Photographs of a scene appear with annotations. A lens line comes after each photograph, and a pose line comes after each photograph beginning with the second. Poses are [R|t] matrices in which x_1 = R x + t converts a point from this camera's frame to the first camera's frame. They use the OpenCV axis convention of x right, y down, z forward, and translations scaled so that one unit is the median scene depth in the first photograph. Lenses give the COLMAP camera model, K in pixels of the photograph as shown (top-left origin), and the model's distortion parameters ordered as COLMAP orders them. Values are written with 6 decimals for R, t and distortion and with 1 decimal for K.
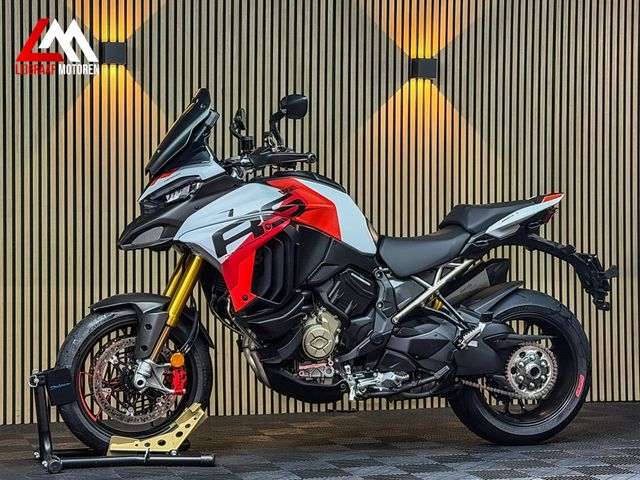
lens RADIAL K [[1427.7, 0, 320.0], [0, 1427.7, 240.0], [0, 0, 1]] dist [0.082916, 0.682784]
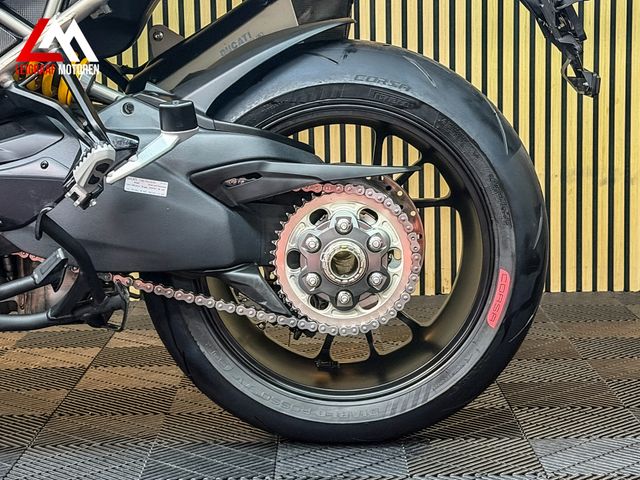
lens RADIAL K [[1427.7, 0, 320.0], [0, 1427.7, 240.0], [0, 0, 1]] dist [0.082916, 0.682784]
pose [[0.953891, 0.023156, -0.299257, 0.262349], [0.019036, 0.990345, 0.137308, 0.036383], [0.299548, -0.136674, 0.944241, 0.673421]]
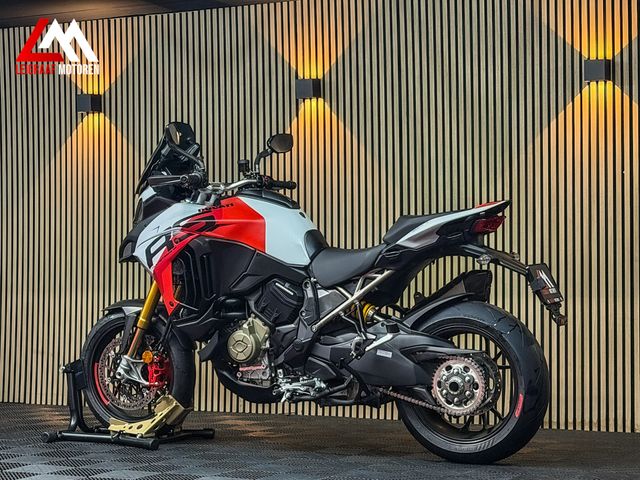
lens RADIAL K [[1427.7, 0, 320.0], [0, 1427.7, 240.0], [0, 0, 1]] dist [0.082916, 0.682784]
pose [[0.710444, -0.017893, -0.703526, 0.790275], [0.006628, 0.999803, -0.018736, 0.011127], [0.703723, 0.008648, 0.710422, 0.260285]]
